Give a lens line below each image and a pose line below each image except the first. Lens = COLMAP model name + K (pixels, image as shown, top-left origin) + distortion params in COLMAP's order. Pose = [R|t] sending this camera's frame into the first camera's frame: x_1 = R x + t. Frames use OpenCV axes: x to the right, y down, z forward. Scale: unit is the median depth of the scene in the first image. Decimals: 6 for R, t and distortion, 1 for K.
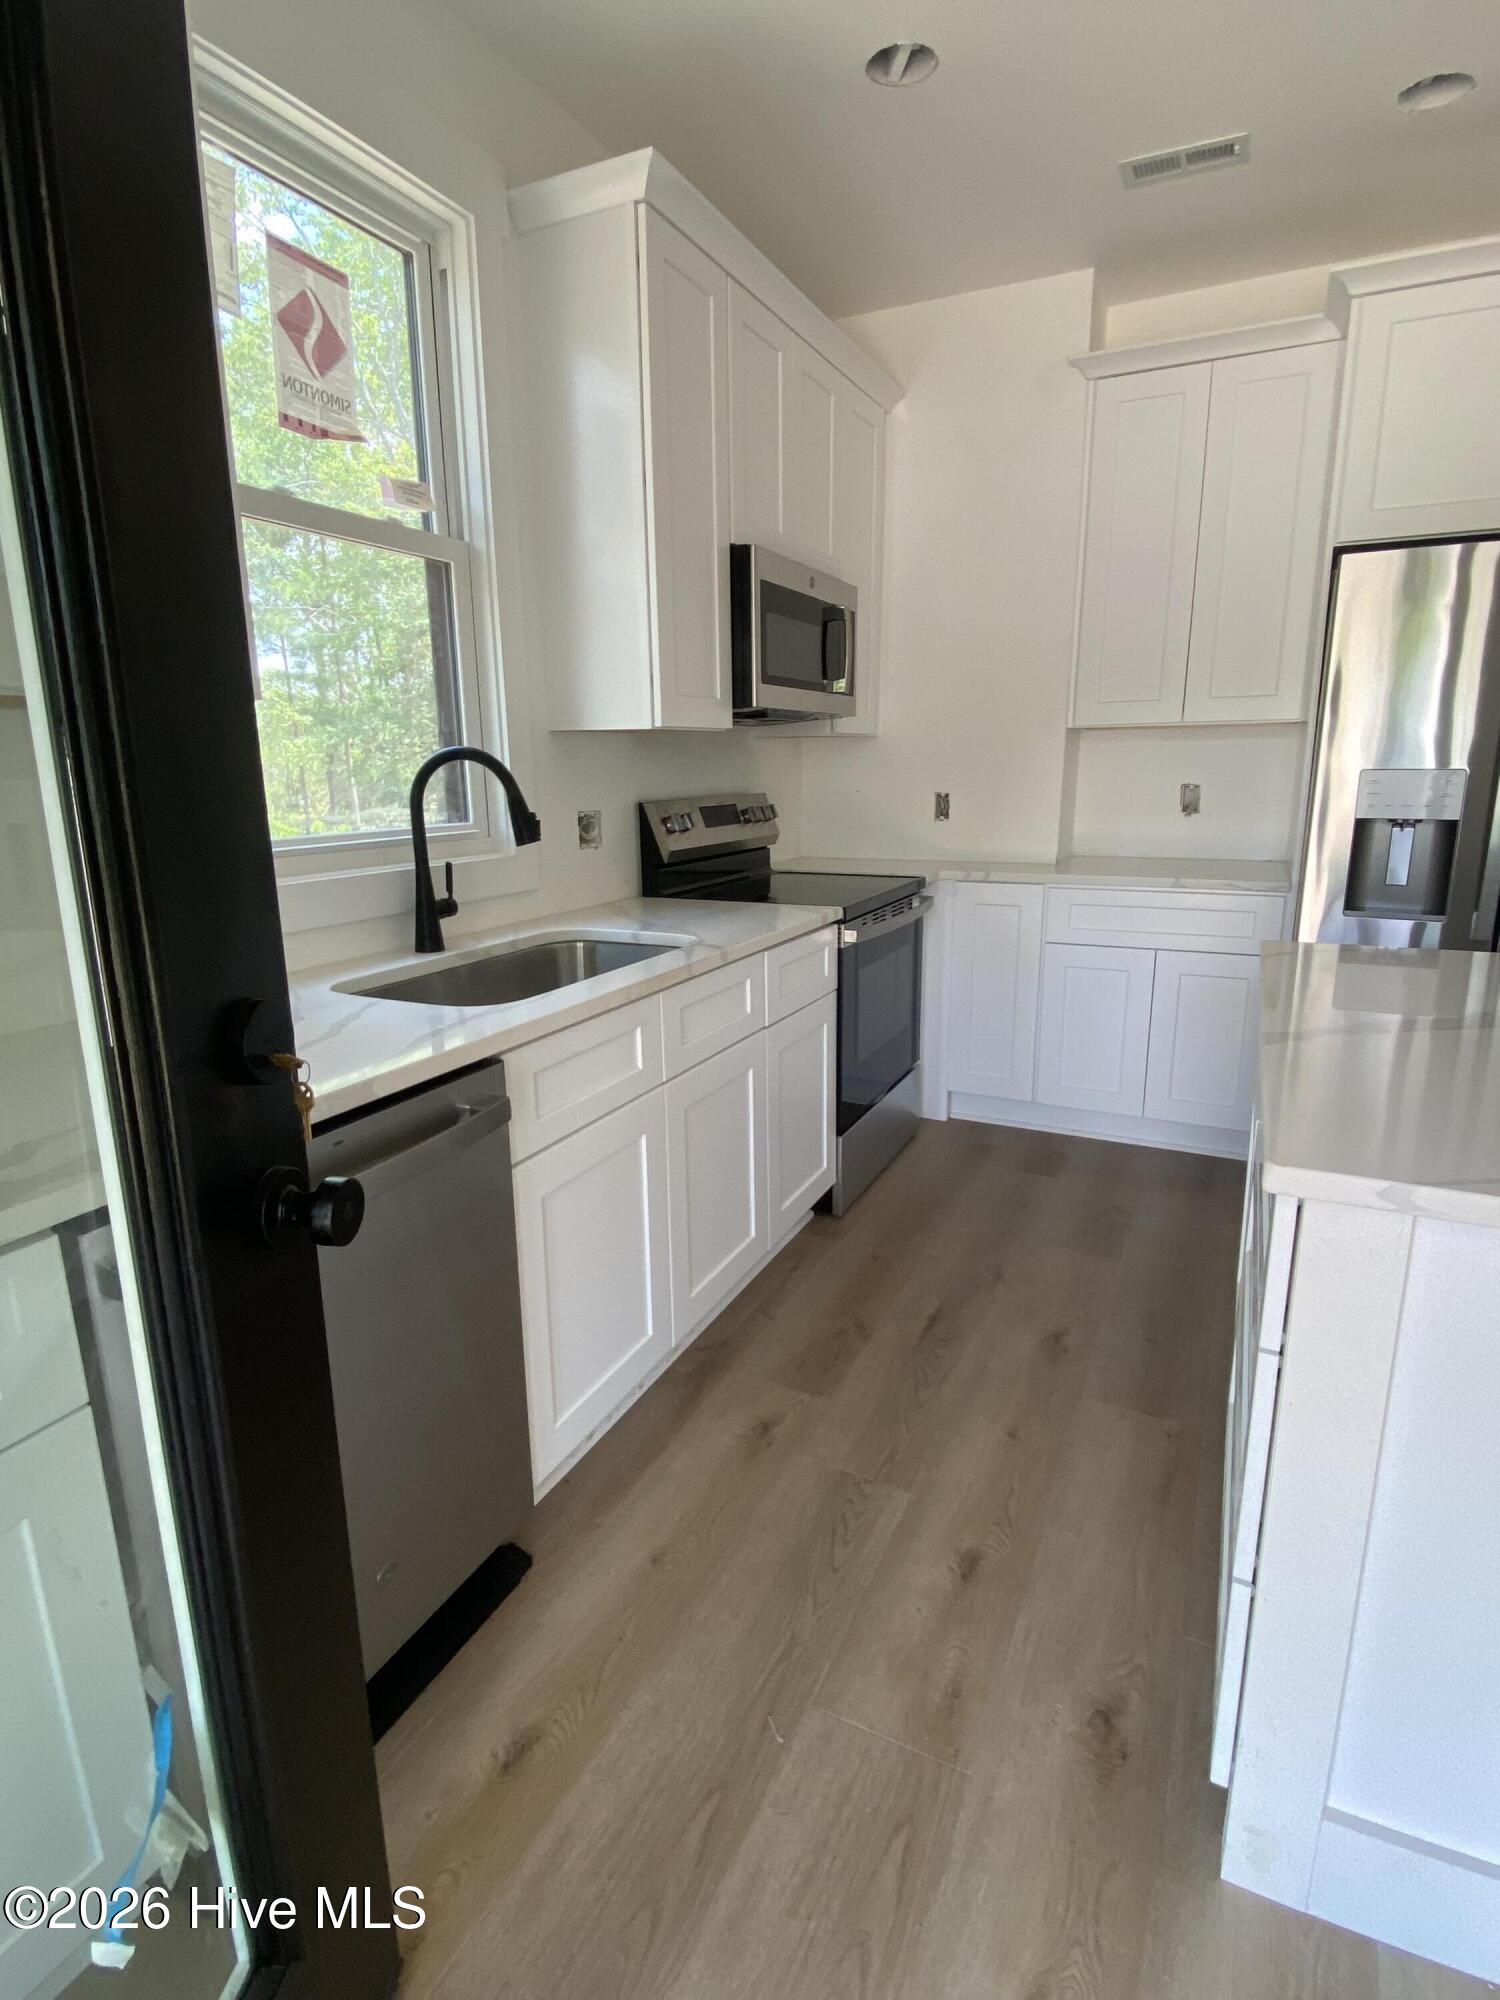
lens RADIAL K [[1070.5, 0, 731.3], [0, 1070.5, 1005.8], [0, 0, 1]] dist [0.029158, -0.013658]
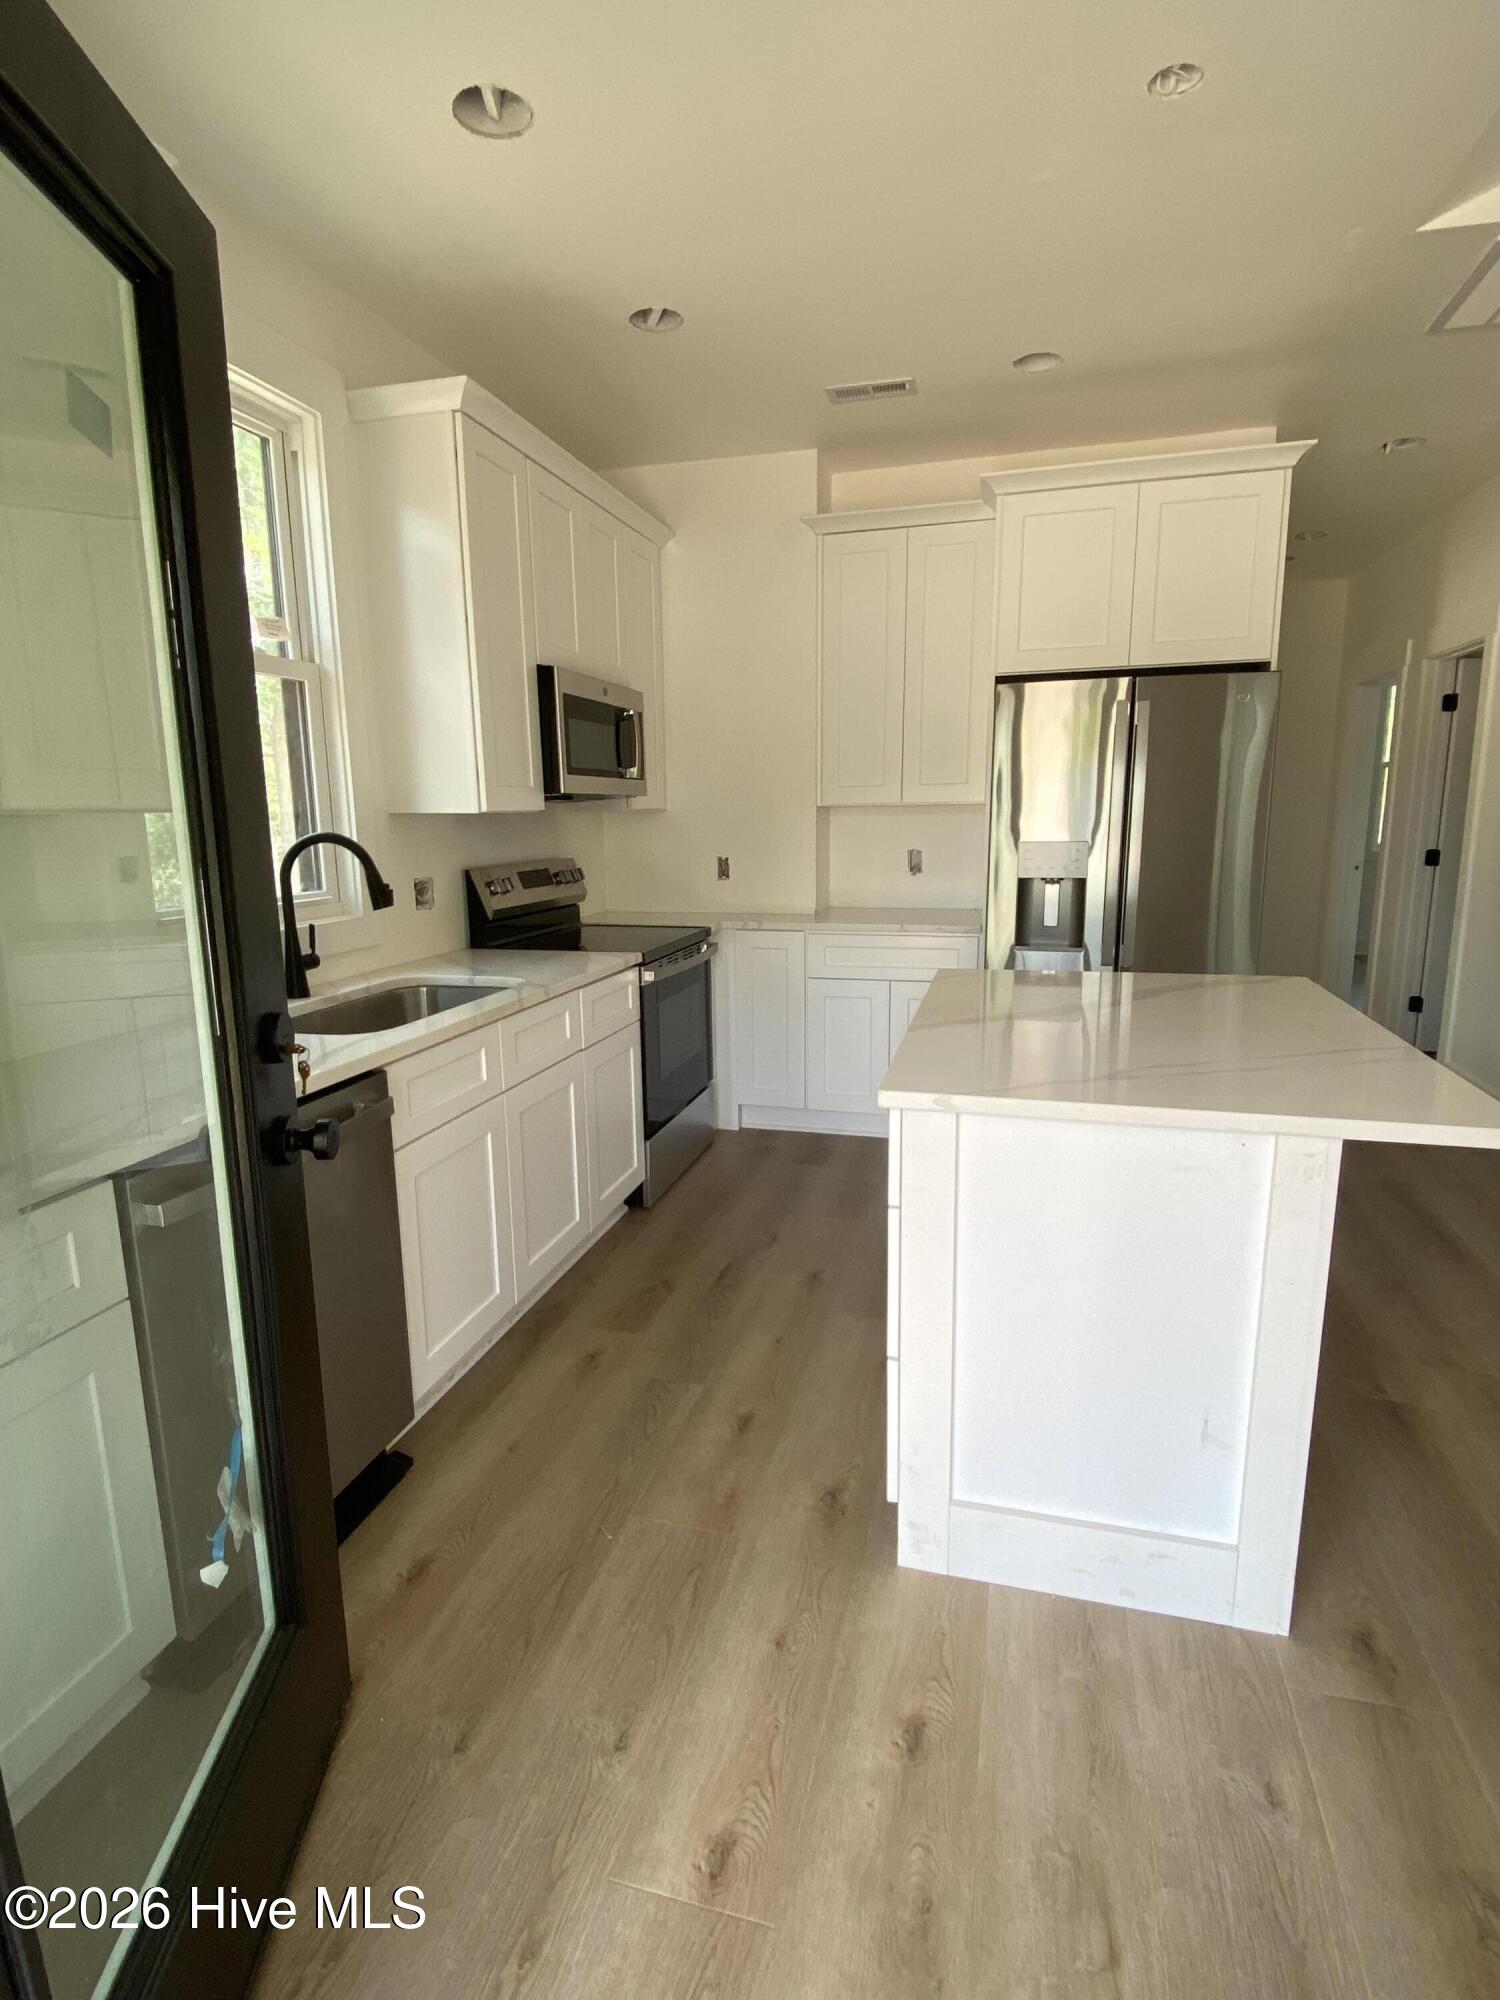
lens RADIAL K [[1070.5, 0, 755.3], [0, 1070.5, 999.6], [0, 0, 1]] dist [0.029158, -0.013658]
pose [[0.979932, -0.035560, 0.196134, -0.012746], [0.045547, 0.997873, -0.046645, 0.030469], [-0.194058, 0.054642, 0.979467, -0.280006]]
